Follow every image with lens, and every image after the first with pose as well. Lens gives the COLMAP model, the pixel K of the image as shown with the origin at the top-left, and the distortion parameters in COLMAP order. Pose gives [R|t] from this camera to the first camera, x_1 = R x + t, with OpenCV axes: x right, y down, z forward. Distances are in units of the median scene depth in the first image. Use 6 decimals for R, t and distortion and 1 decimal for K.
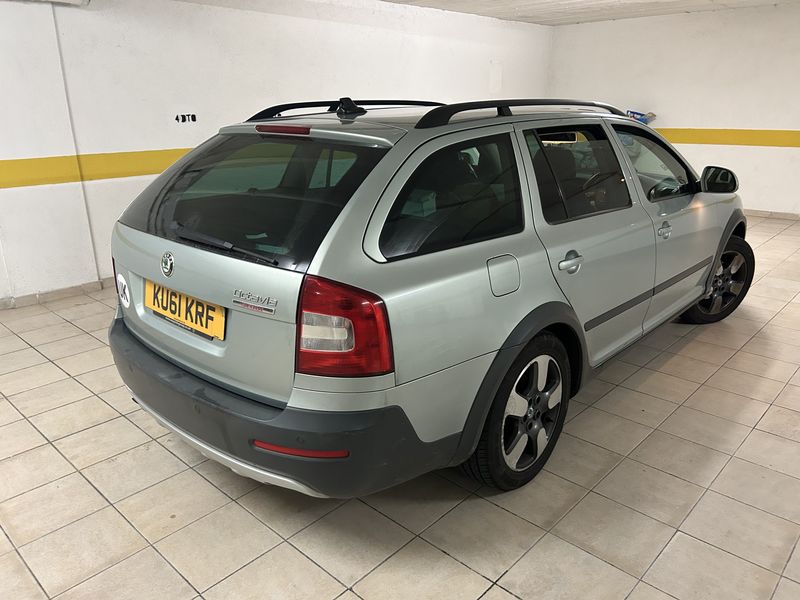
lens RADIAL K [[601.7, 0, 411.8], [0, 601.7, 296.3], [0, 0, 1]] dist [0.025225, -0.006965]
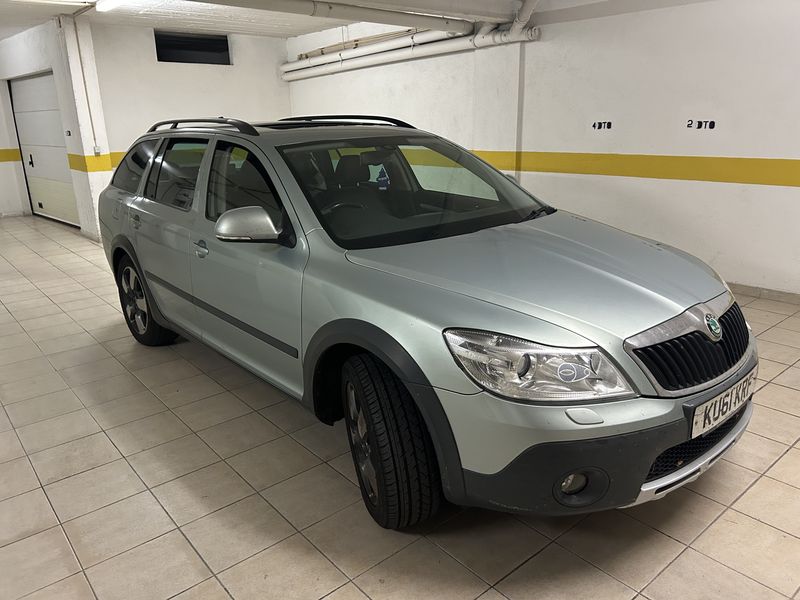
lens RADIAL K [[601.7, 0, 411.8], [0, 601.7, 296.3], [0, 0, 1]] dist [0.025225, -0.006965]
pose [[-0.118192, 0.287485, -0.950465, 1.861854], [-0.280224, 0.908613, 0.309673, -0.611718], [0.952631, 0.302944, -0.026830, 1.904357]]
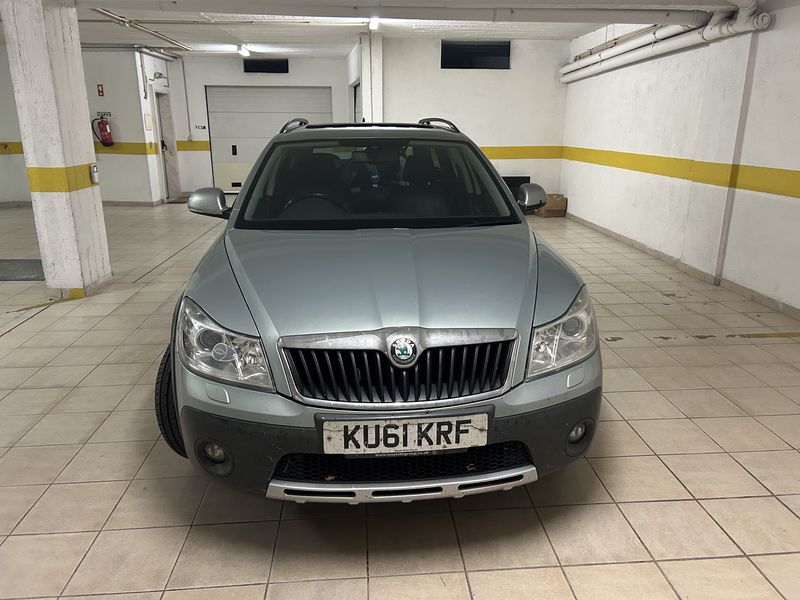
lens RADIAL K [[609.9, 0, 402.4], [0, 609.9, 286.7], [0, 0, 1]] dist [0.012046, 0.000426]
pose [[-0.681502, 0.191693, -0.706264, 1.532900], [-0.220294, 0.866583, 0.447777, -0.868030], [0.697872, 0.460747, -0.548349, 2.744715]]
